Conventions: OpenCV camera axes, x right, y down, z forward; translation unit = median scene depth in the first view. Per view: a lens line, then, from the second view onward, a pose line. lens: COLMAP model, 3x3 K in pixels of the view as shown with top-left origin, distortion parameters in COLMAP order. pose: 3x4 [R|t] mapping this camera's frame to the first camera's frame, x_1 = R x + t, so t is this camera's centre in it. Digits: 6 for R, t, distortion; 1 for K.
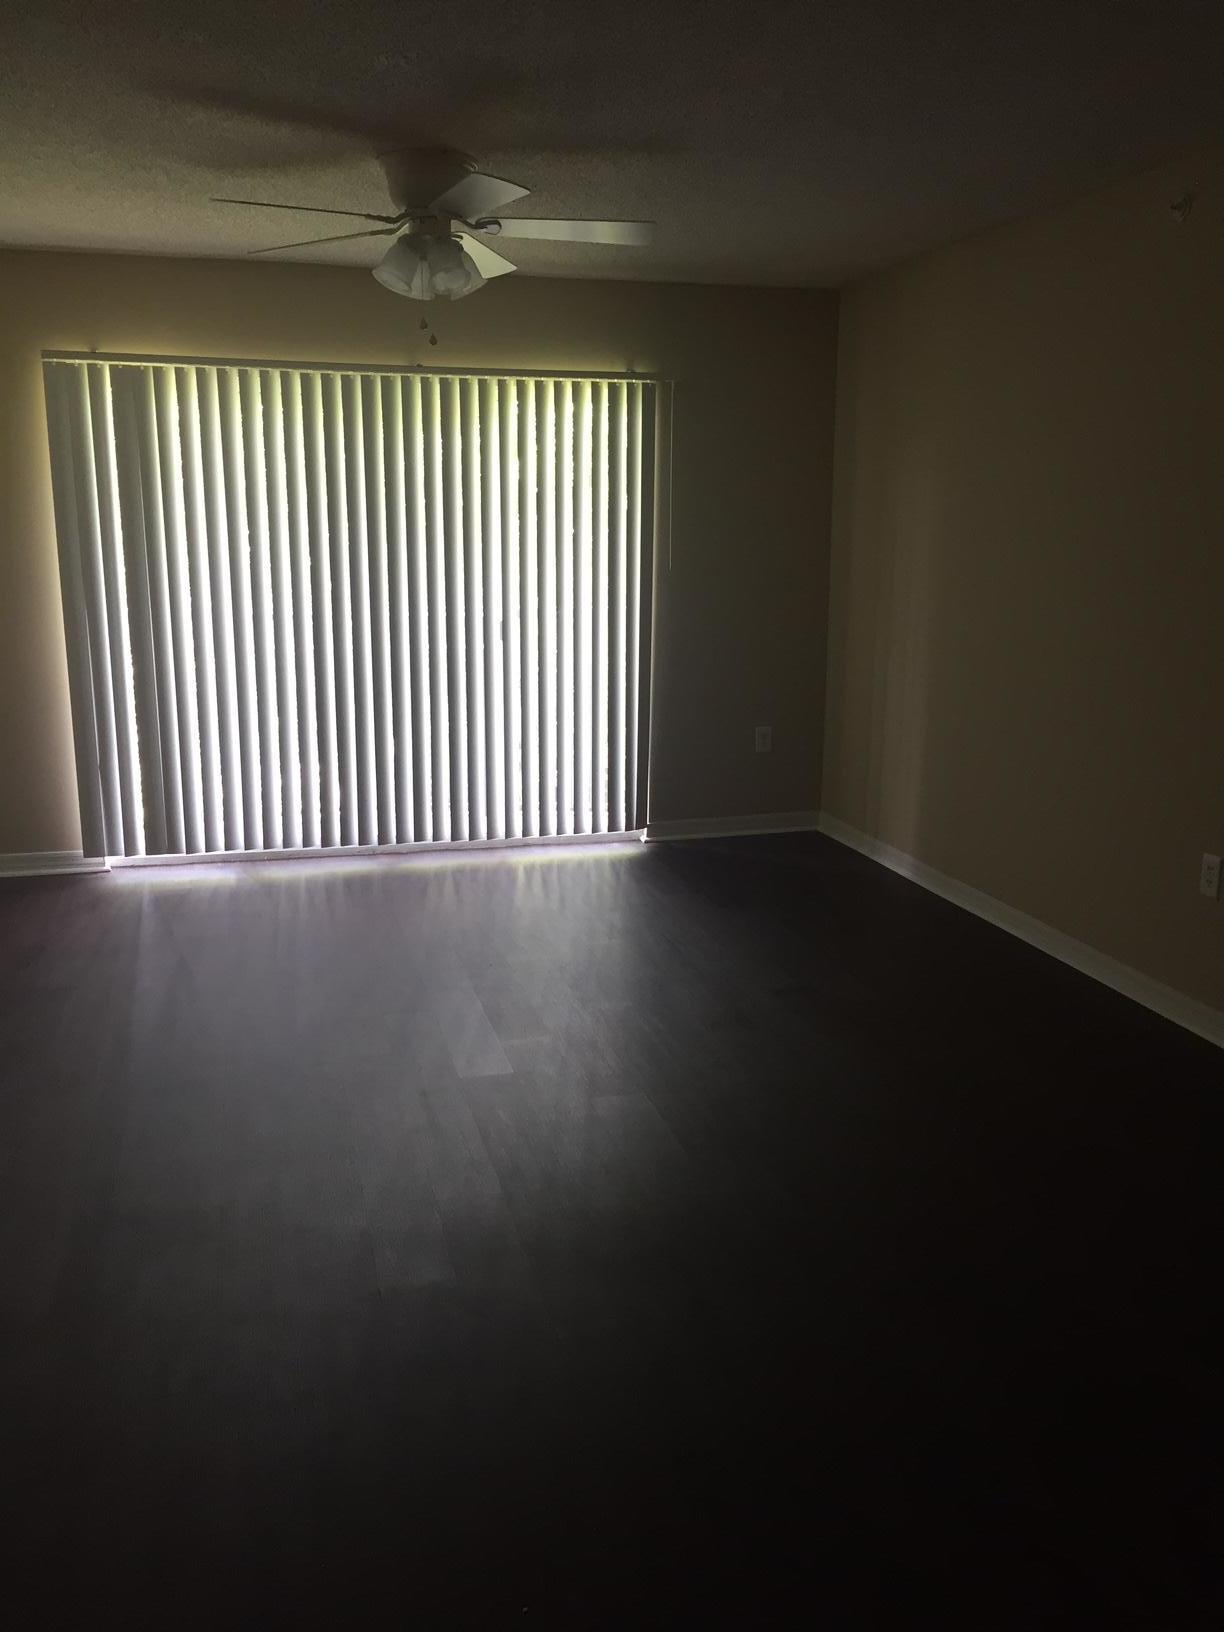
lens RADIAL K [[1394.4, 0, 612.0], [0, 1394.4, 816.0], [0, 0, 1]] dist [0.071855, -0.116890]
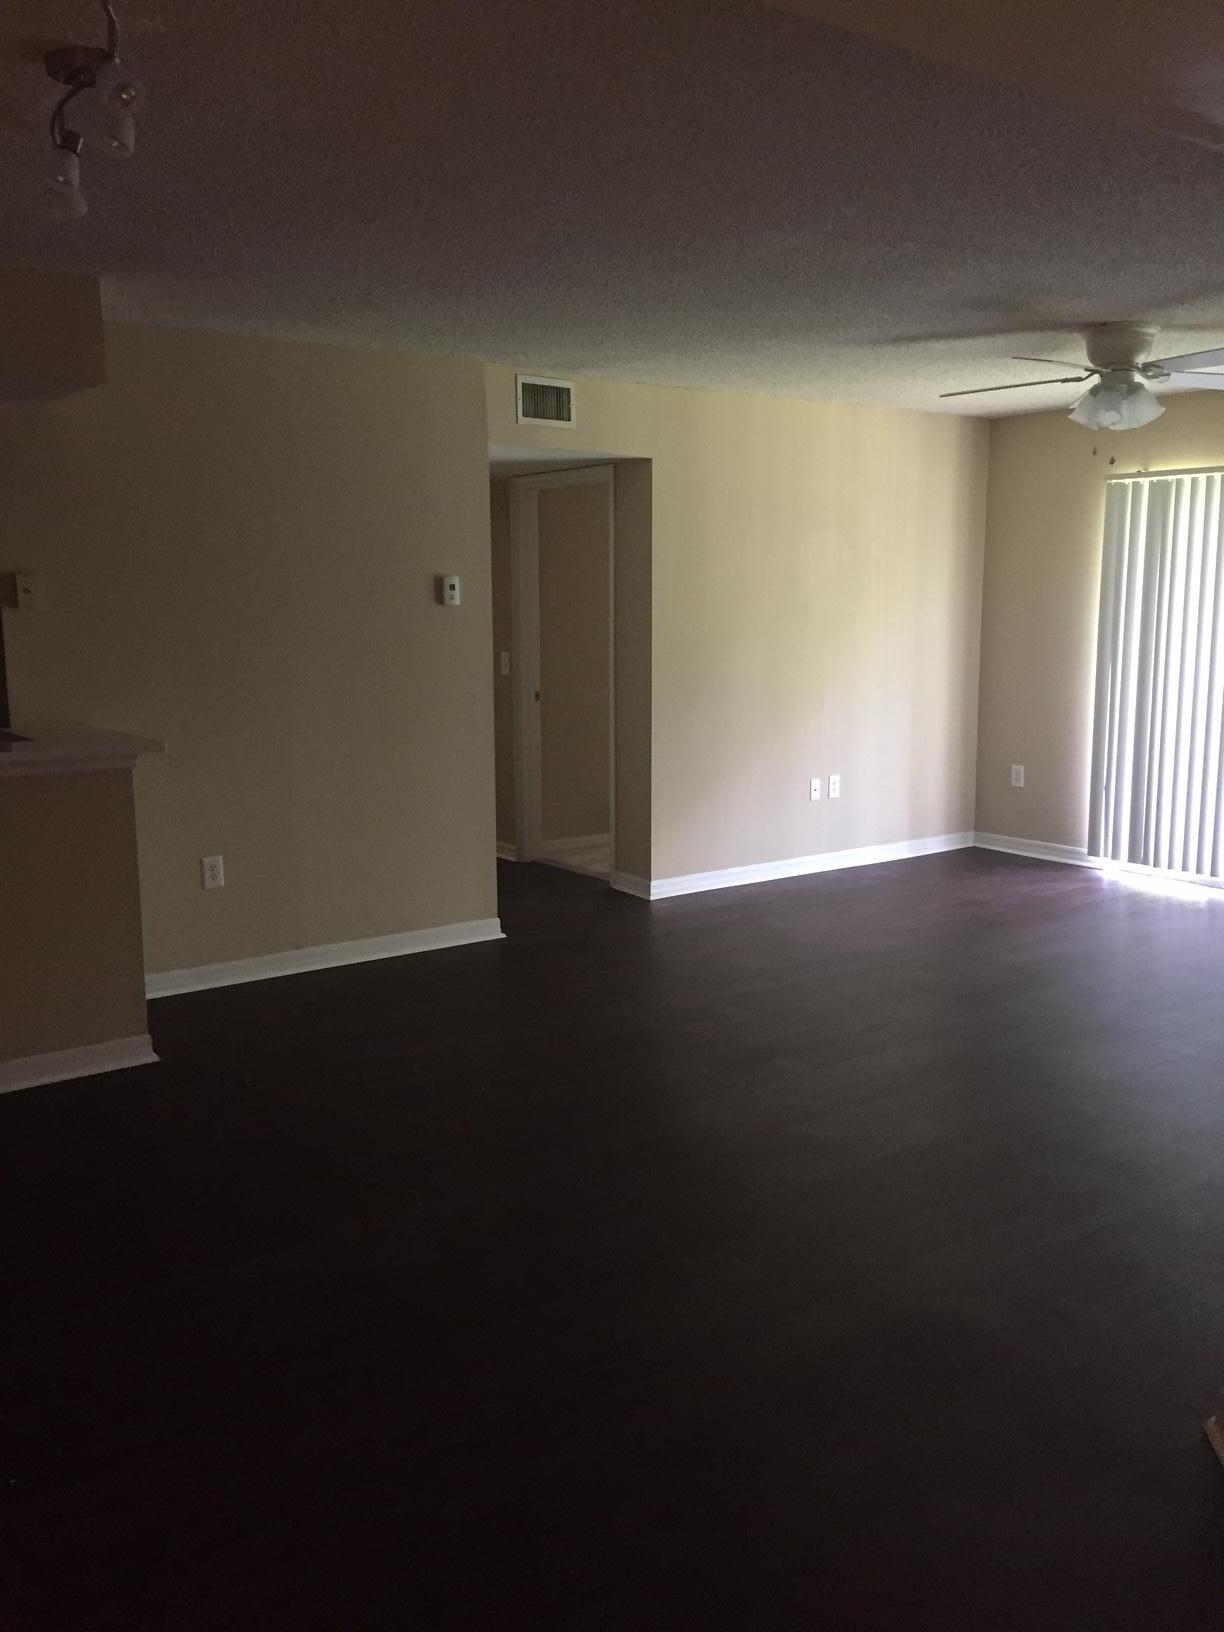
lens RADIAL K [[1394.4, 0, 612.0], [0, 1394.4, 816.0], [0, 0, 1]] dist [0.071855, -0.116890]
pose [[0.299172, 0.138529, -0.944090, 0.756799], [-0.192720, 0.977788, 0.082402, -0.029921], [0.934535, 0.157292, 0.319224, 0.171110]]
